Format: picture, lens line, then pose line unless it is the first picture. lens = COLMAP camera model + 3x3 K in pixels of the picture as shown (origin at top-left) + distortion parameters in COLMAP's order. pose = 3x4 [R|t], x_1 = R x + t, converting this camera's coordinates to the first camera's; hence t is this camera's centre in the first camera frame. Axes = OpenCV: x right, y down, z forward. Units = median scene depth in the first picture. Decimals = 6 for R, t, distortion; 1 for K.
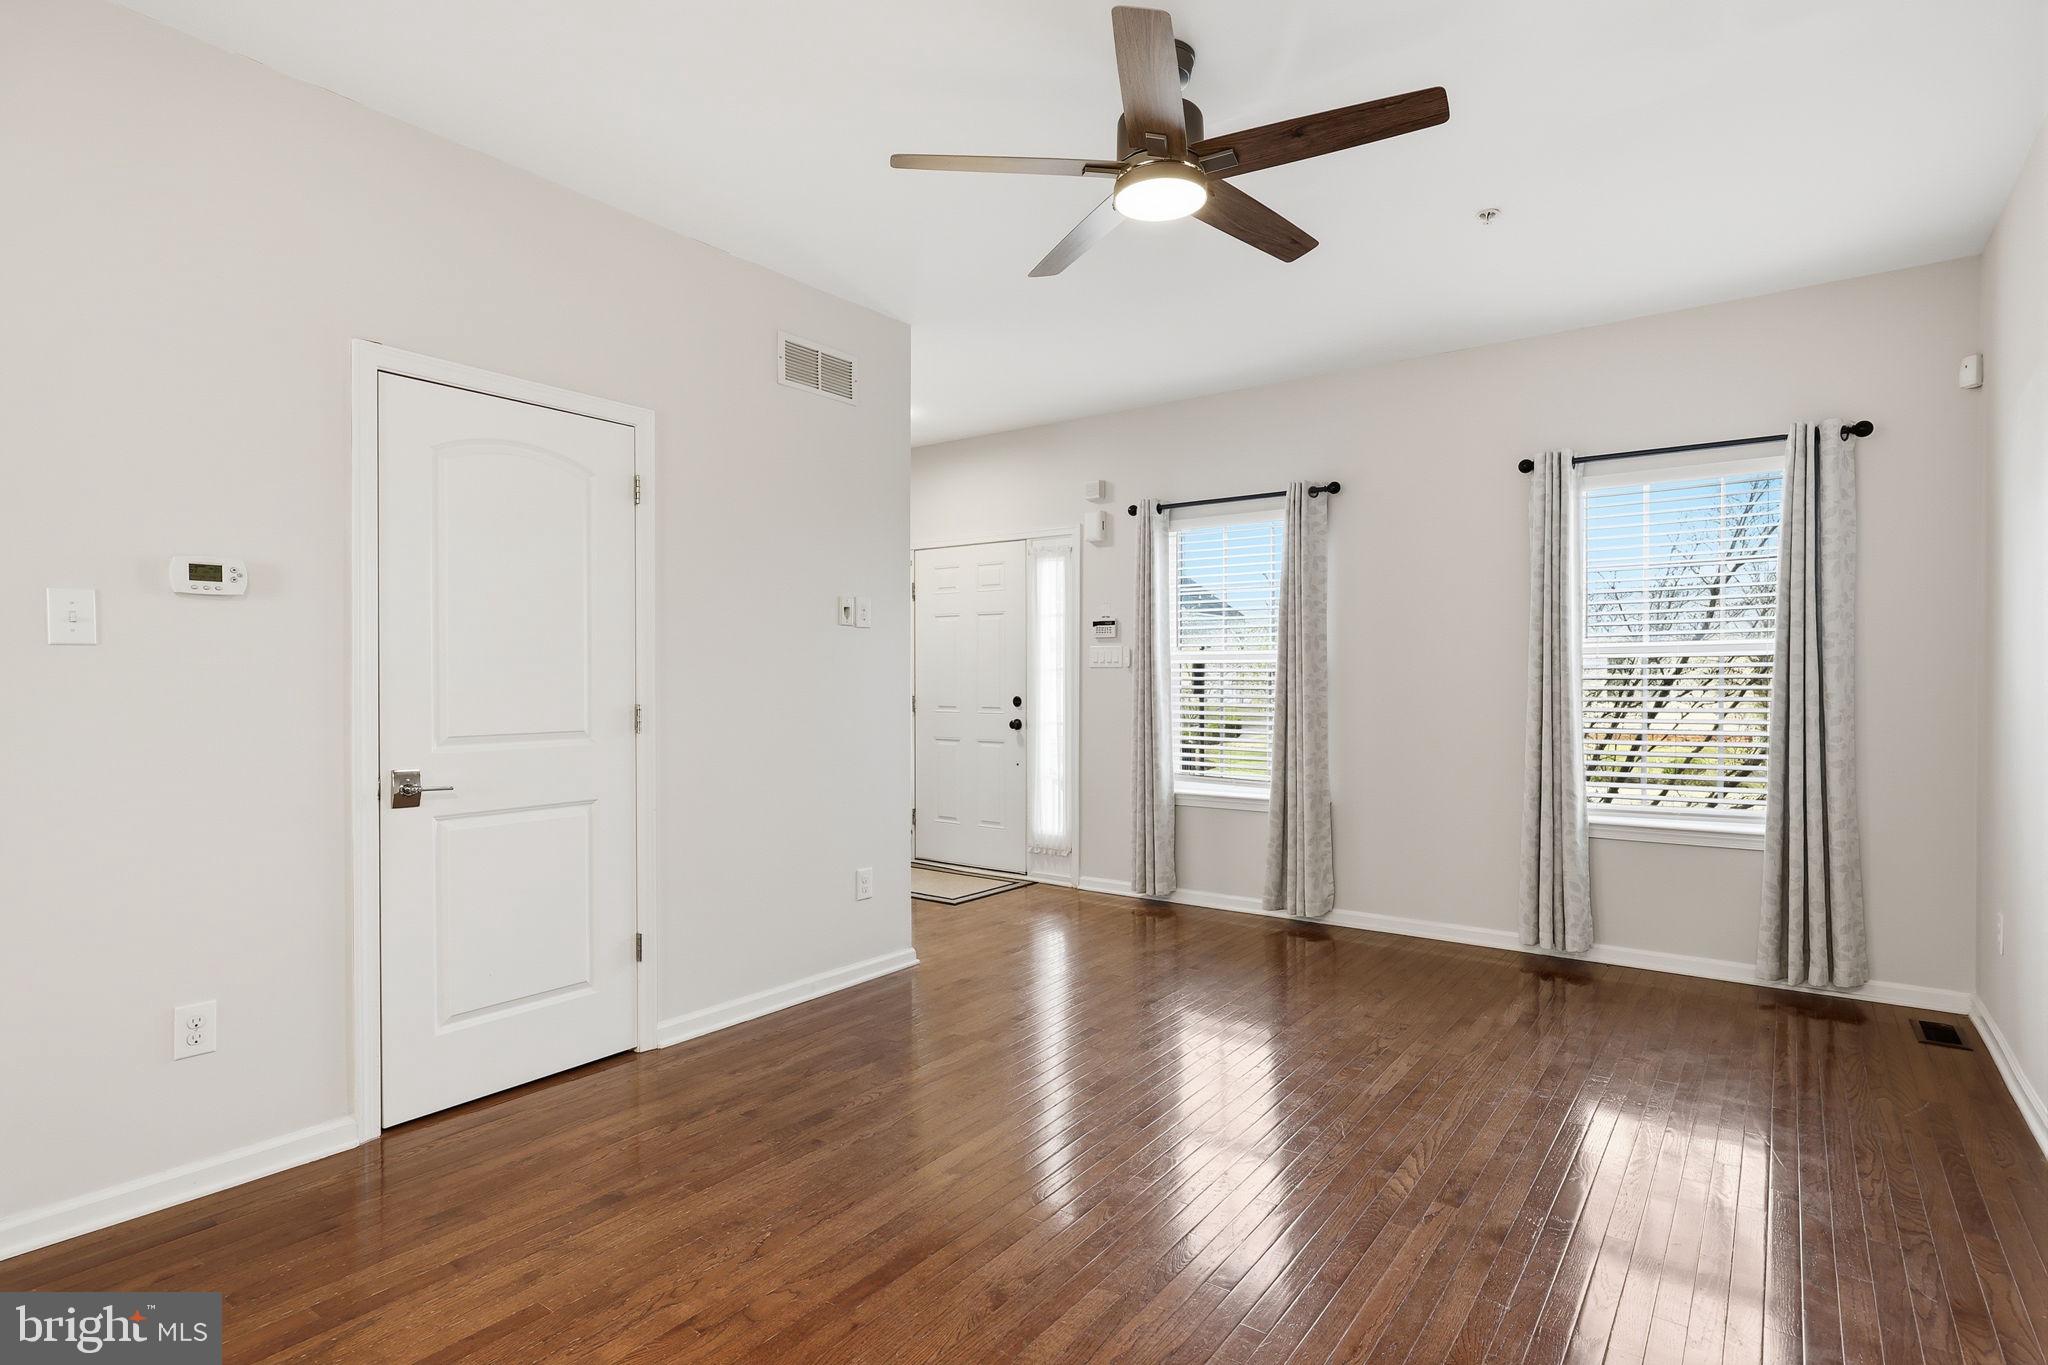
lens RADIAL K [[1064.5, 0, 1024.1], [0, 1064.5, 687.4], [0, 0, 1]] dist [-0.000928, -0.000337]
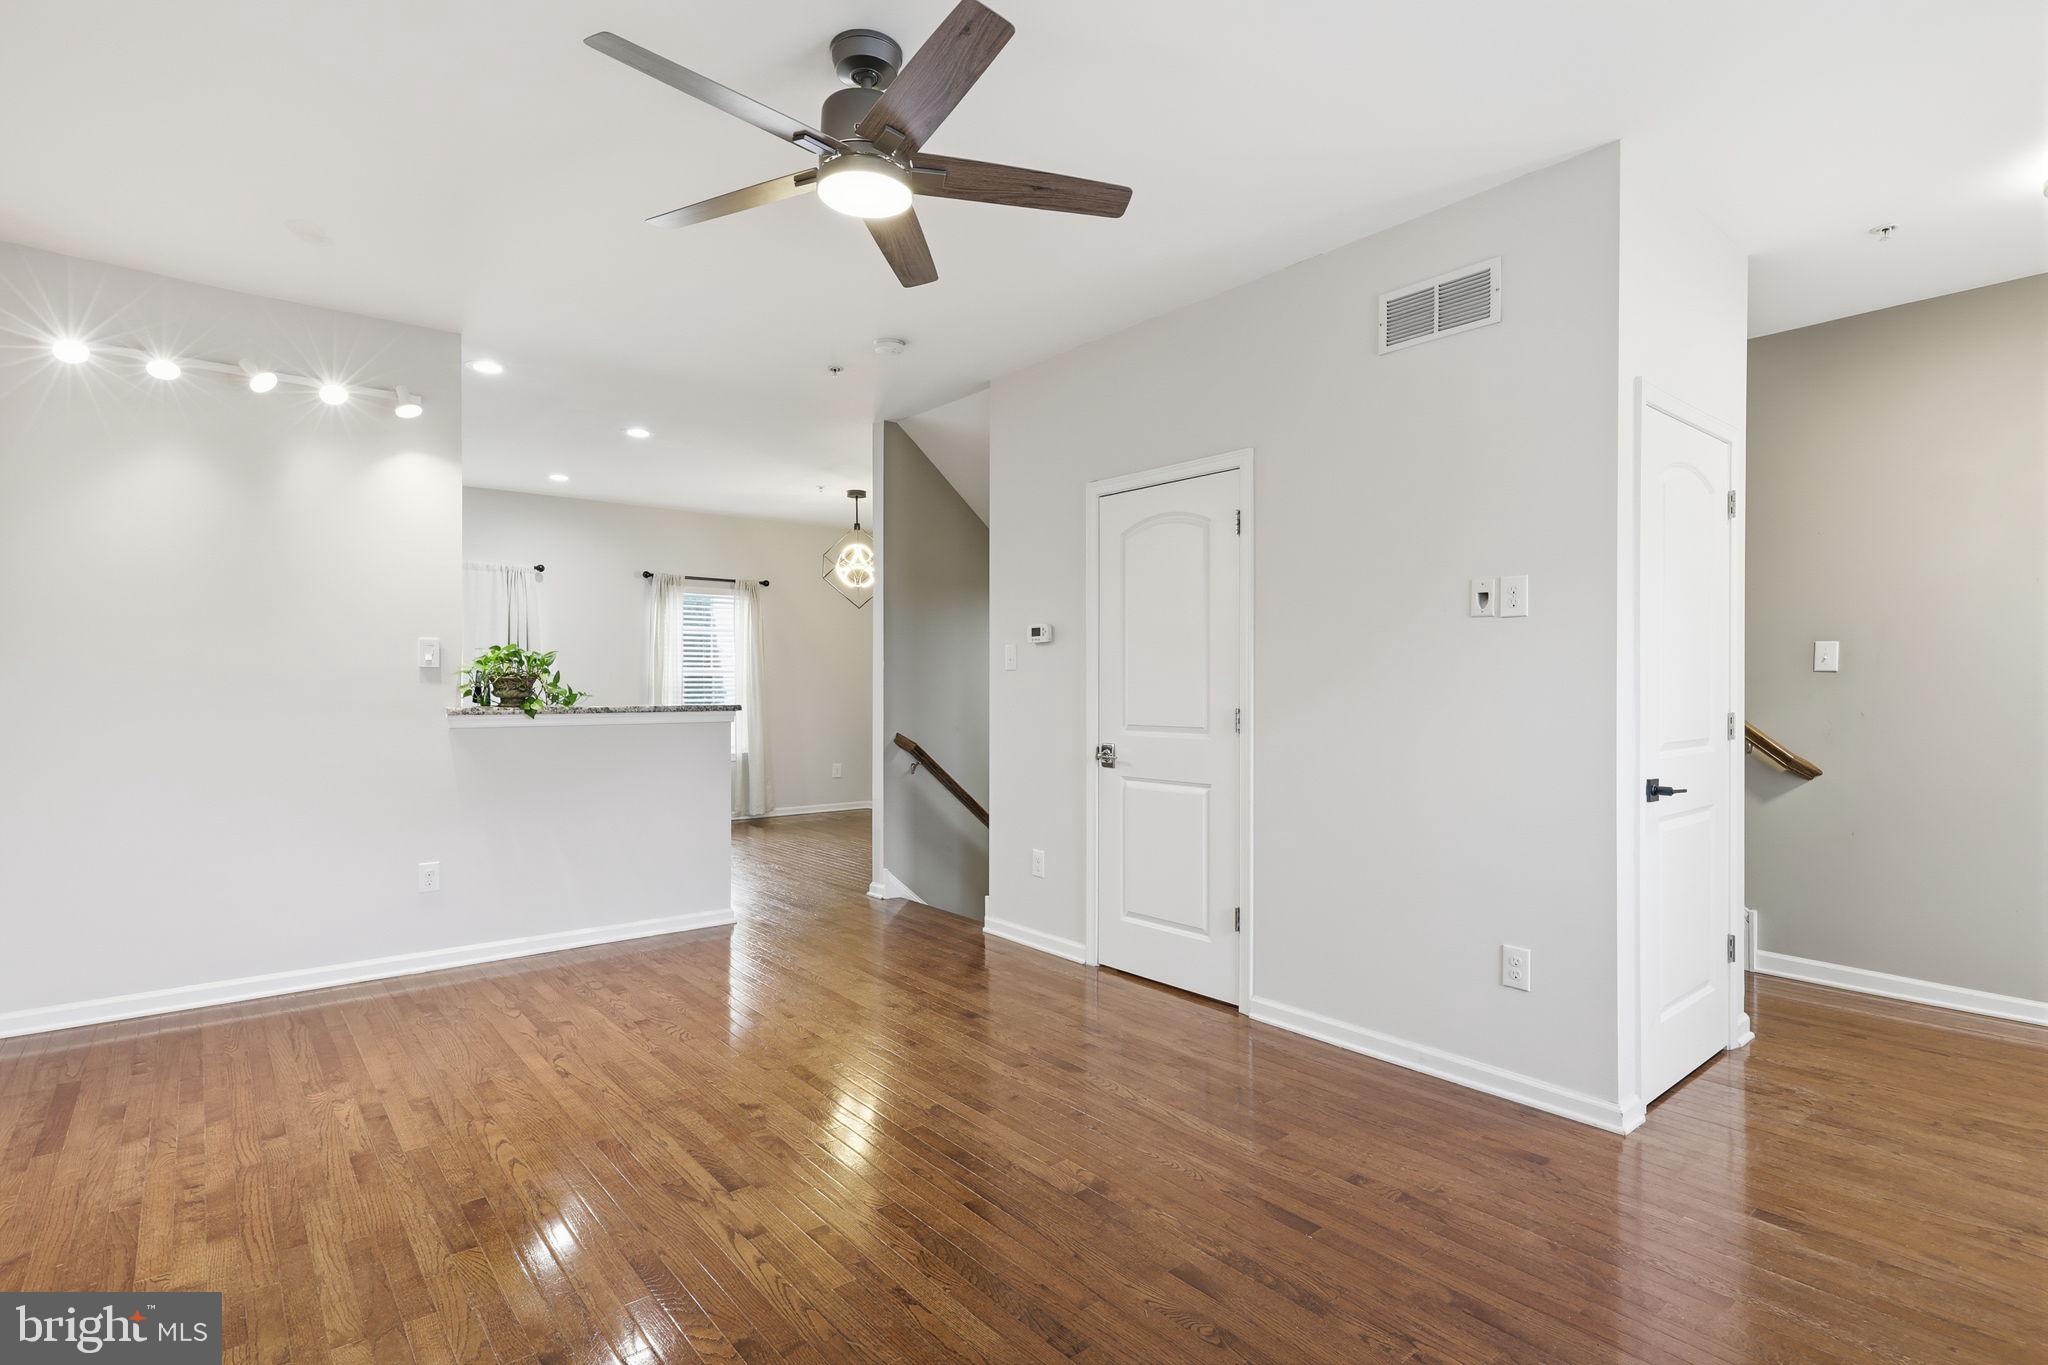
lens RADIAL K [[1002.7, 0, 1031.5], [0, 1002.7, 684.5], [0, 0, 1]] dist [0.003107, -0.000317]
pose [[-0.248477, -0.000510, -0.968638, 0.609217], [-0.008790, 0.999960, 0.001728, -0.007745], [0.968598, 0.008943, -0.248471, 0.861351]]
